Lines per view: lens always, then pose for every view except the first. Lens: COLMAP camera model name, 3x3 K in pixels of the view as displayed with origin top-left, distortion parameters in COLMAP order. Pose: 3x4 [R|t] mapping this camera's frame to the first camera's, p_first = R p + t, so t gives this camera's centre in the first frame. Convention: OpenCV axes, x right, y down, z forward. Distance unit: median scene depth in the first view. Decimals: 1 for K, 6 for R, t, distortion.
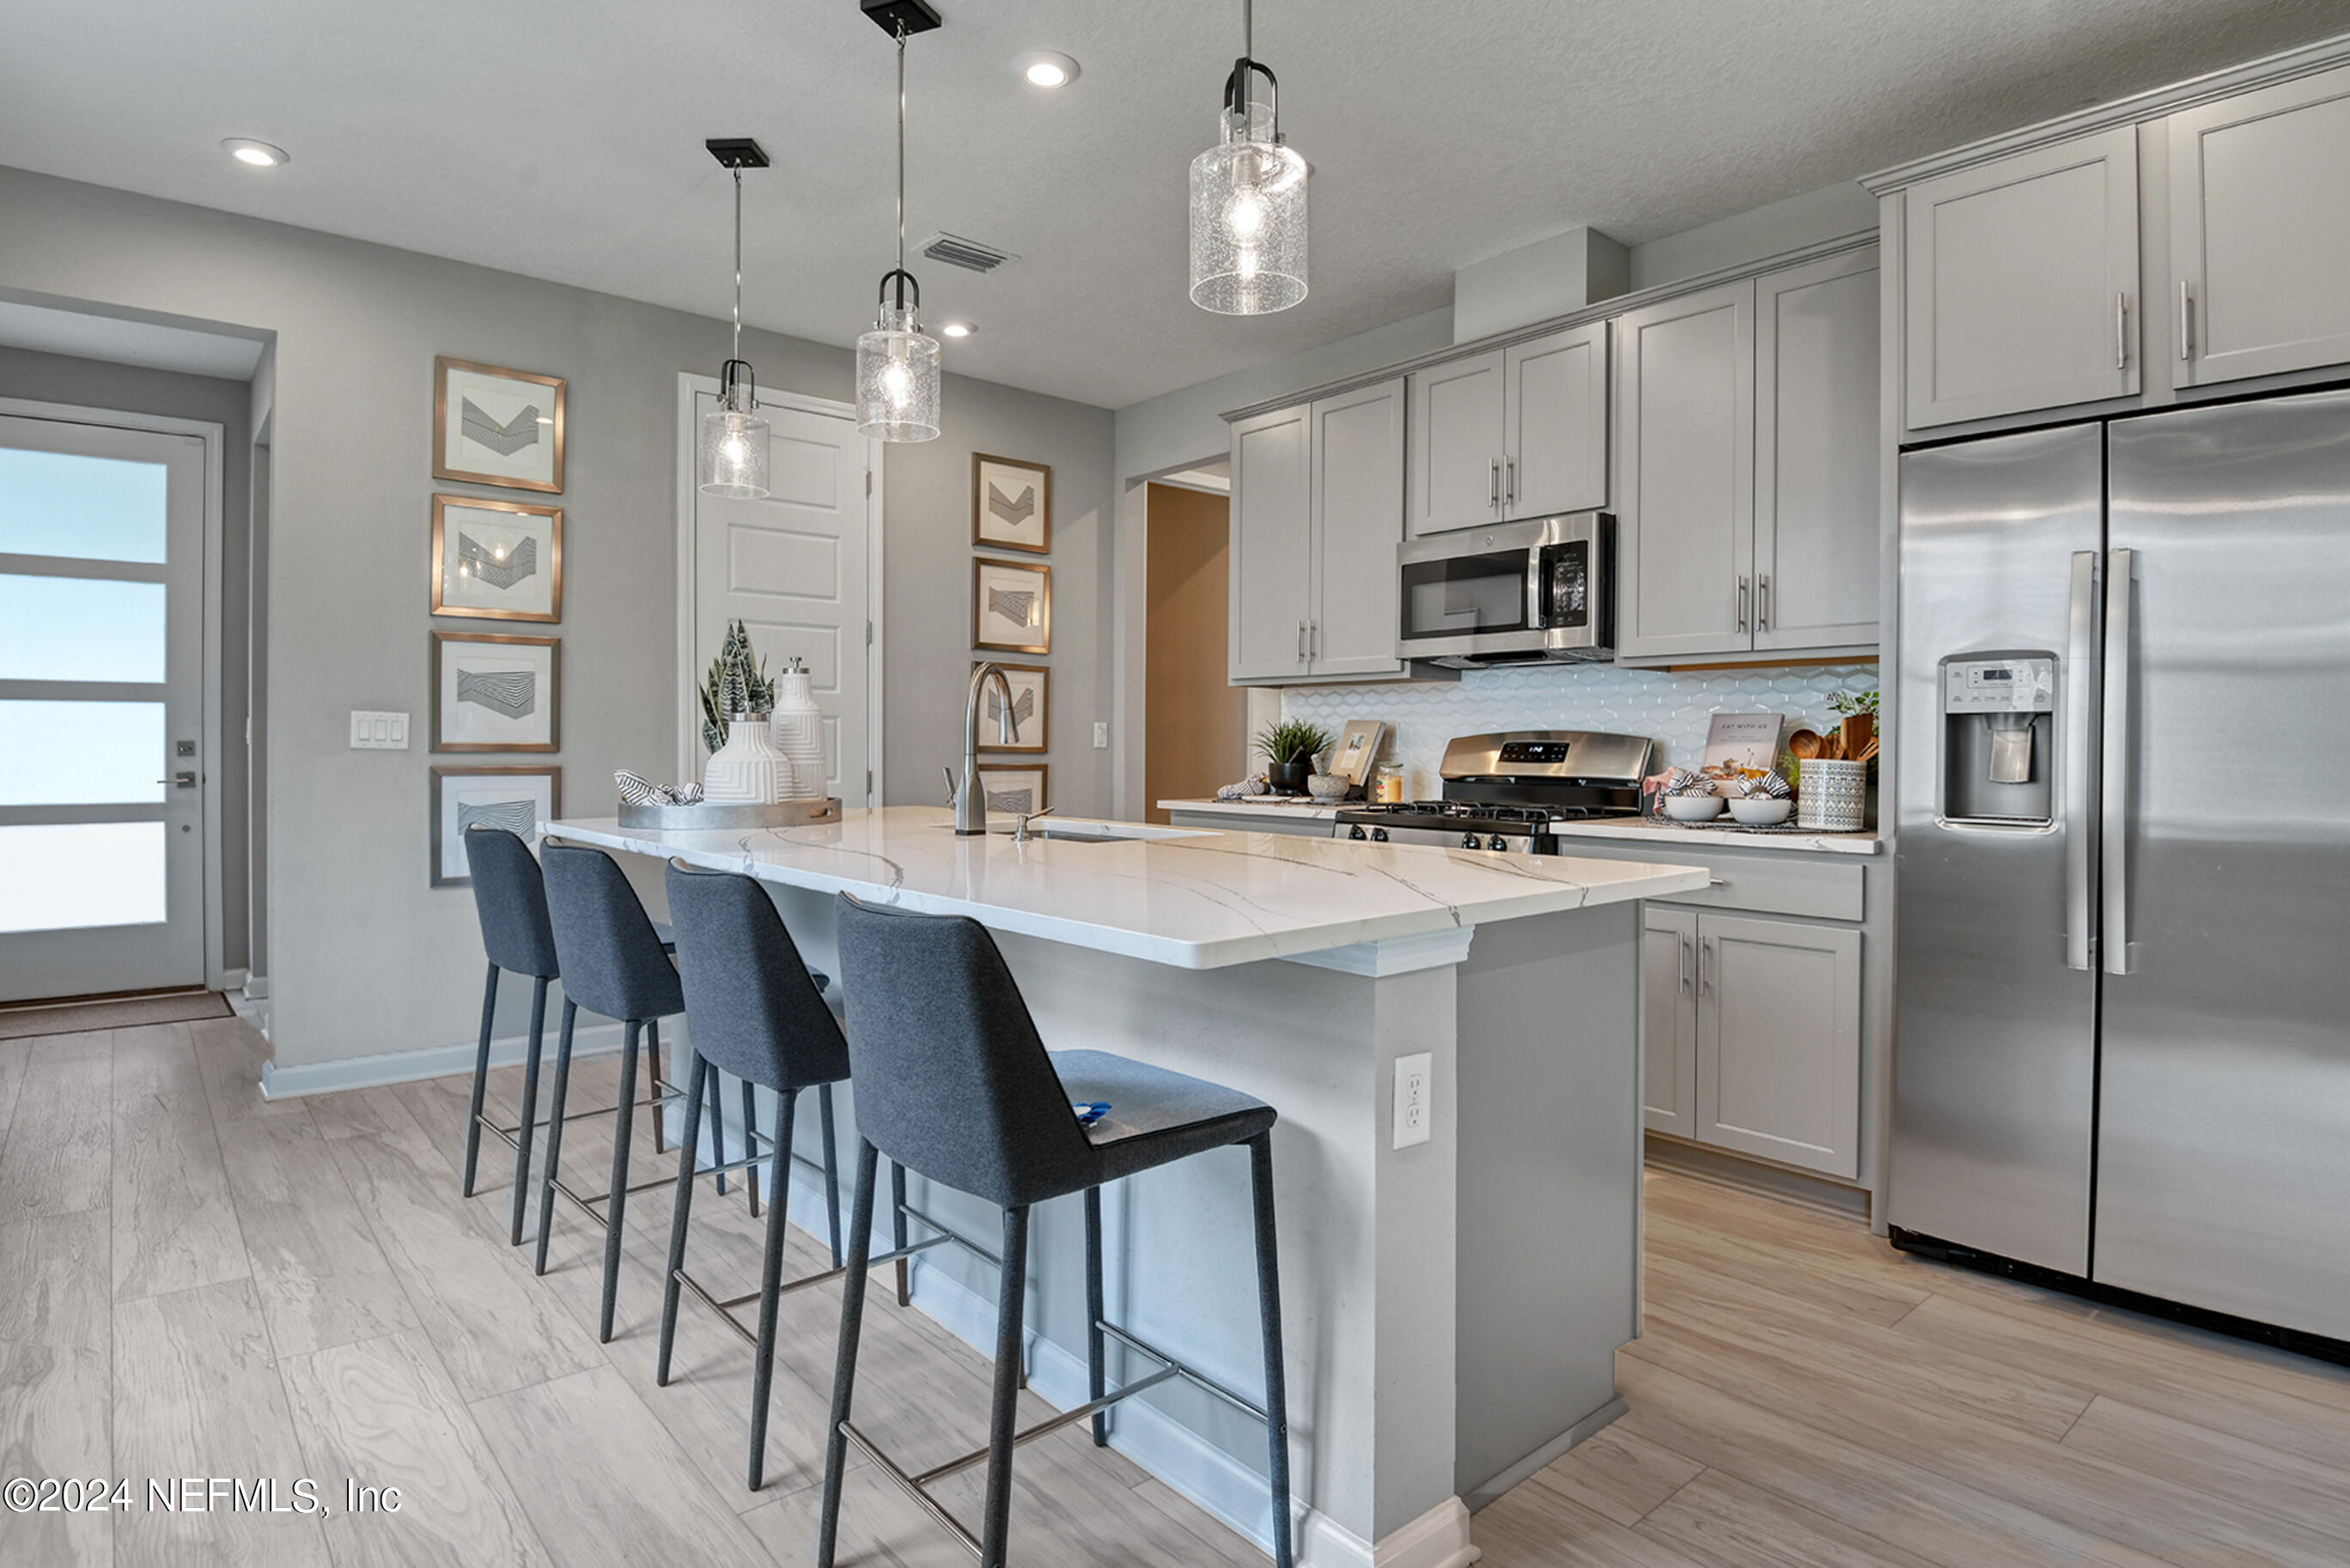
lens RADIAL K [[1231.5, 0, 1179.5], [0, 1231.5, 771.0], [0, 0, 1]] dist [-0.027966, -0.000319]
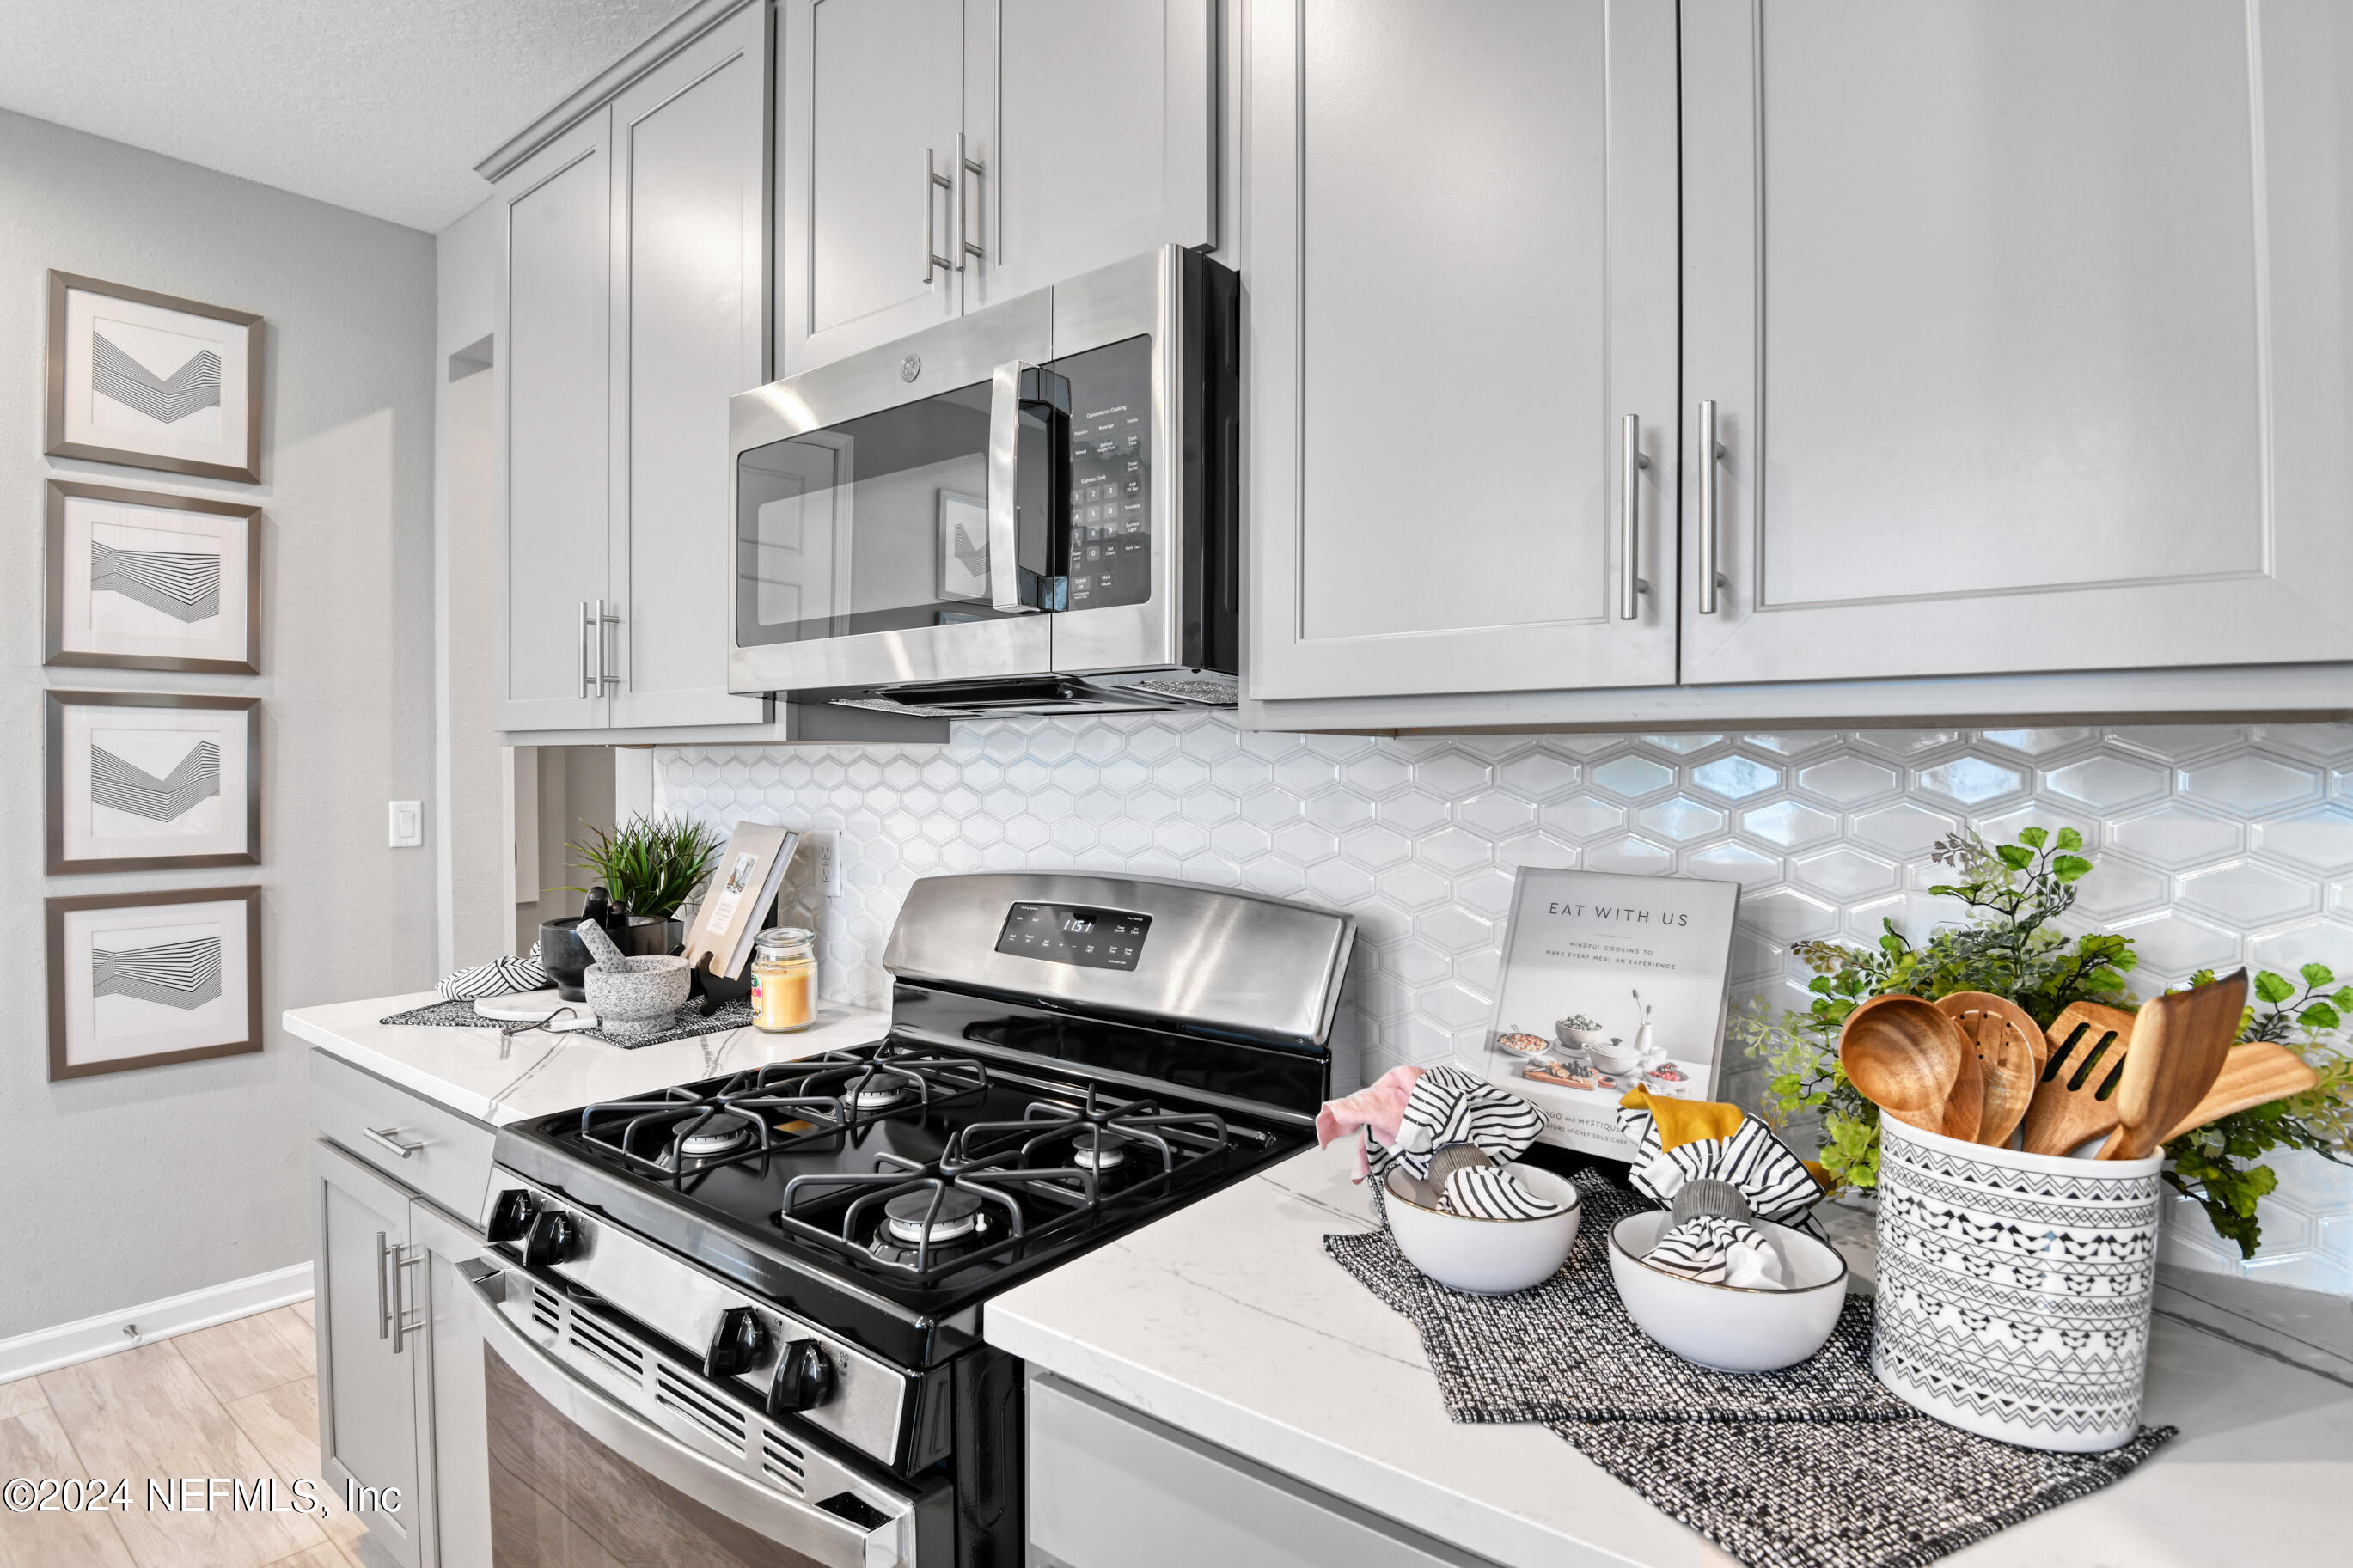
lens RADIAL K [[1228.9, 0, 1122.8], [0, 1228.9, 791.7], [0, 0, 1]] dist [-0.037824, -0.000657]
pose [[0.987988, -0.006998, 0.154374, 0.255824], [0.006765, 0.999975, 0.002032, -0.064383], [-0.154385, -0.000963, 0.988010, 0.635762]]
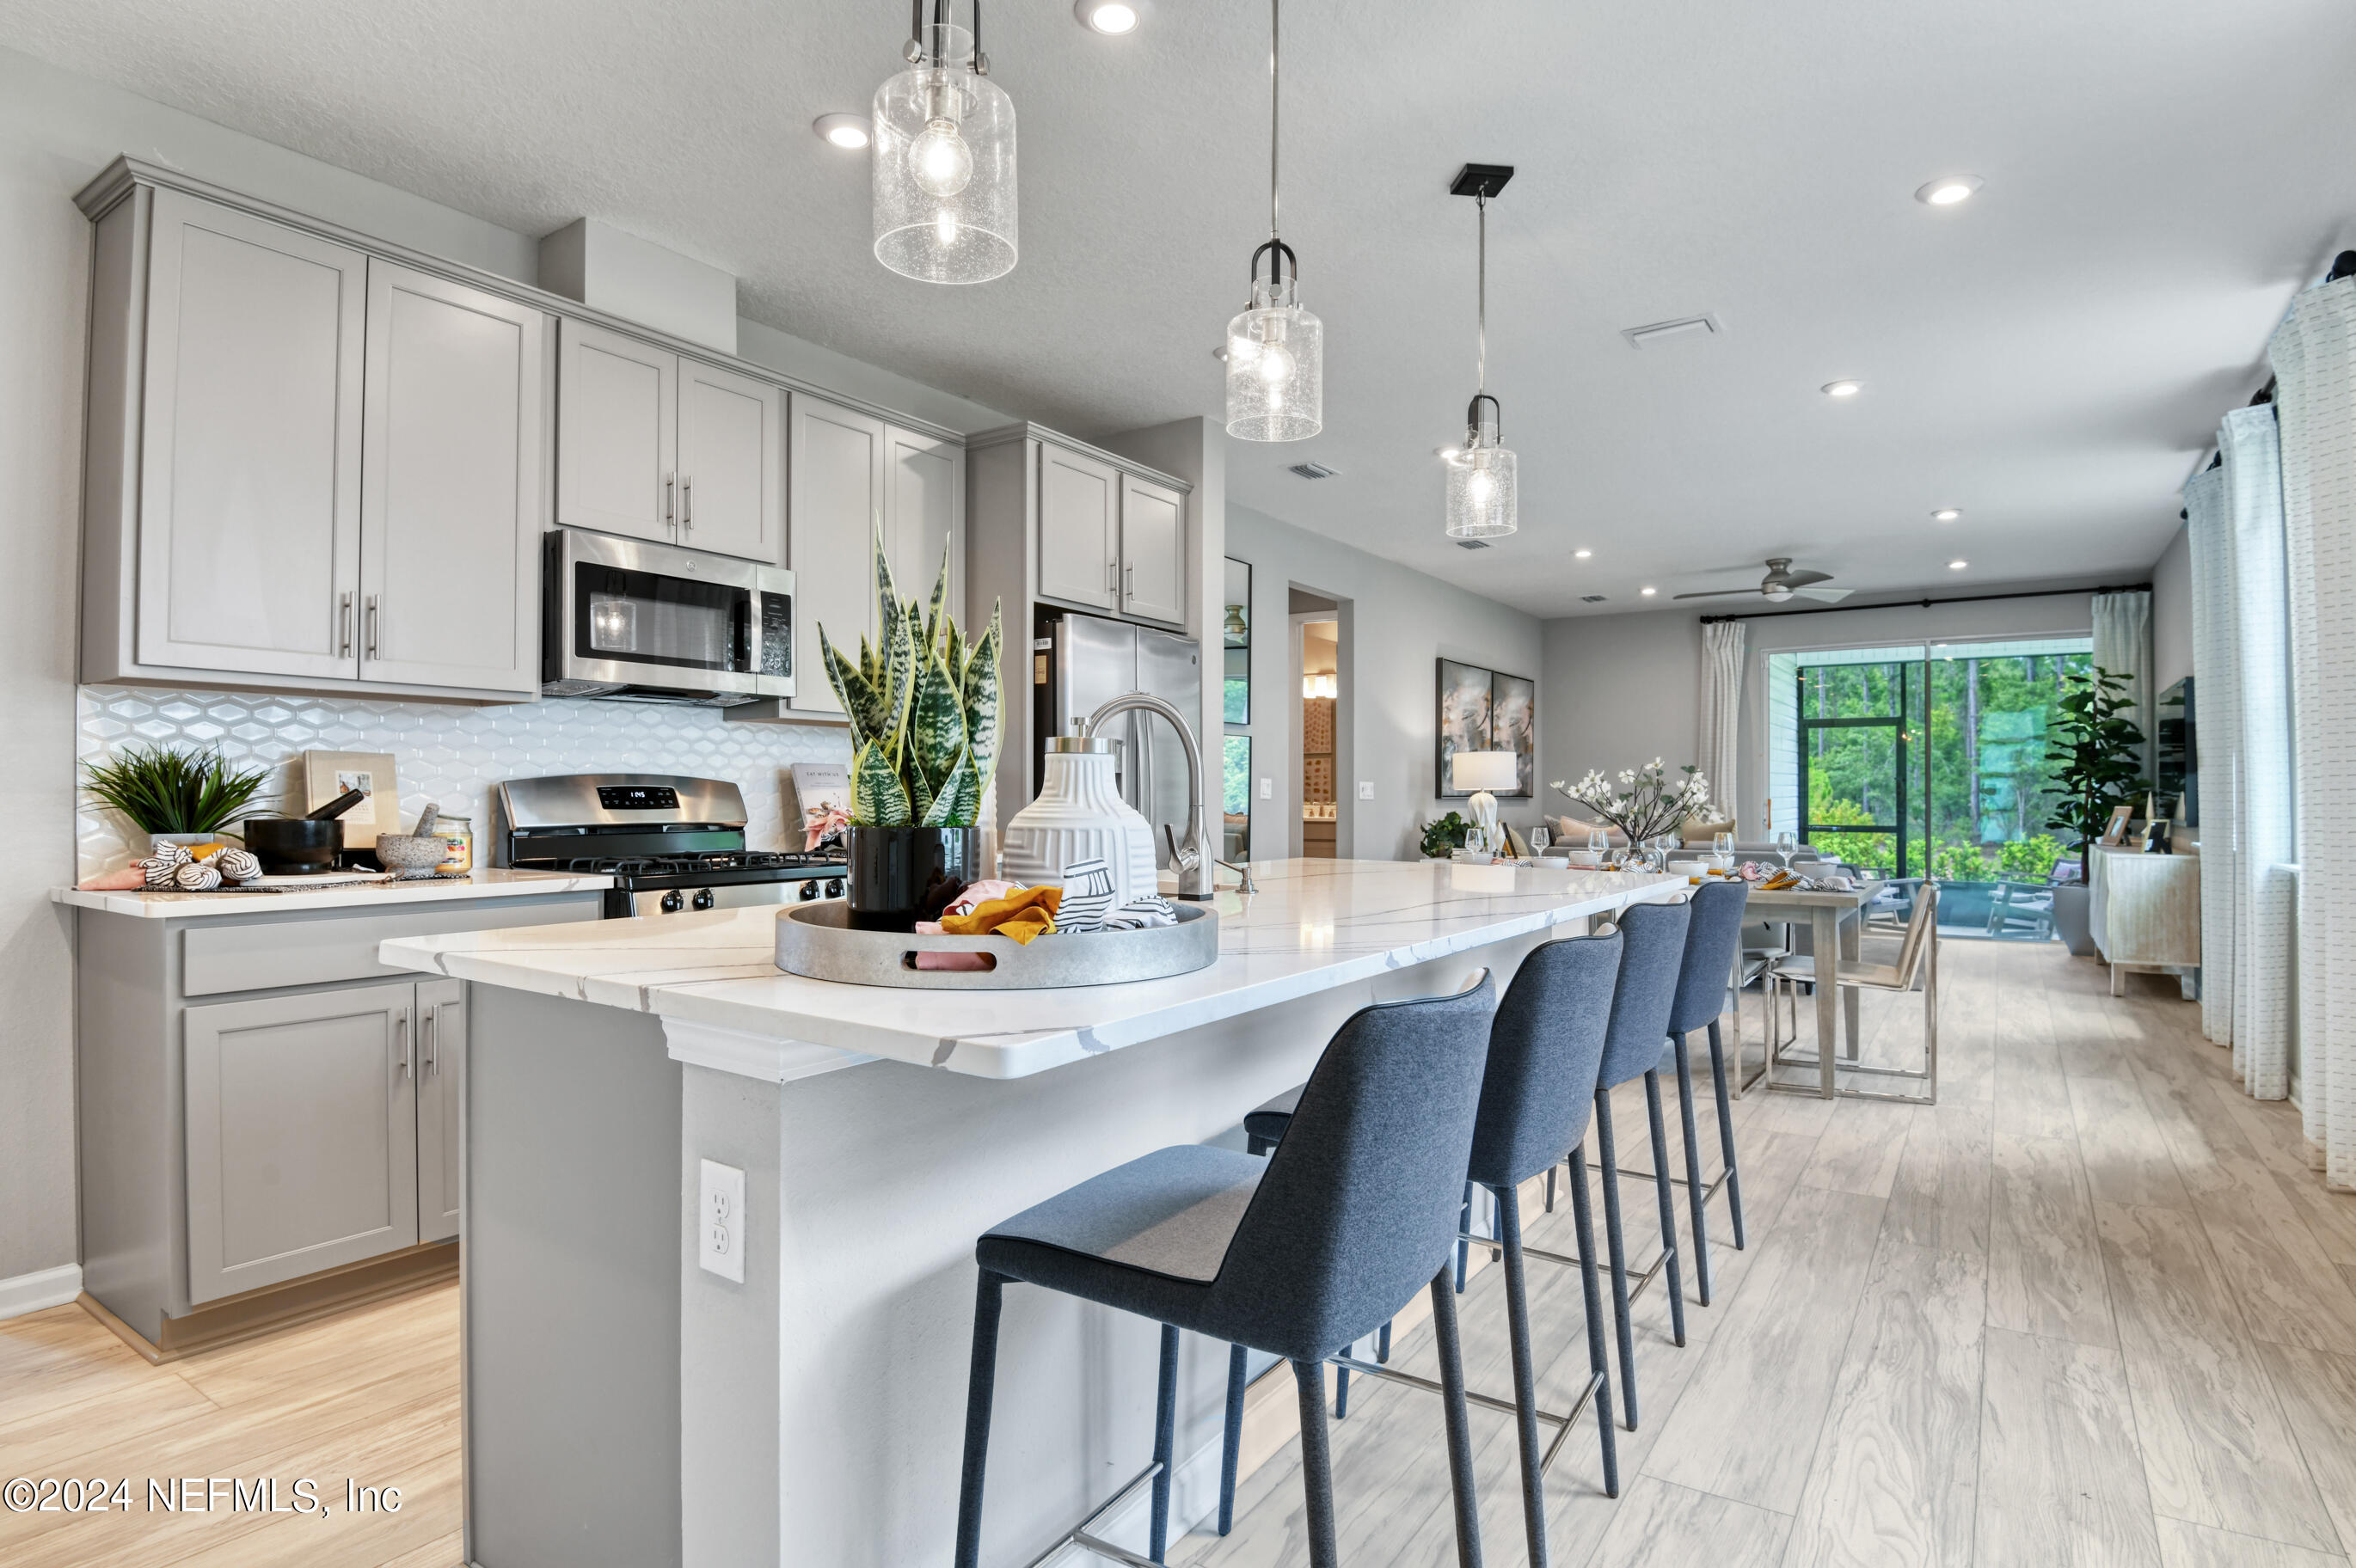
lens RADIAL K [[1241.9, 0, 1178.0], [0, 1241.9, 784.0], [0, 0, 1]] dist [0.000313, -0.000070]
pose [[-0.257936, 0.002913, 0.966157, -0.734855], [0.009888, 0.999951, -0.000375, -0.022564], [-0.966111, 0.009457, -0.257953, 0.897741]]
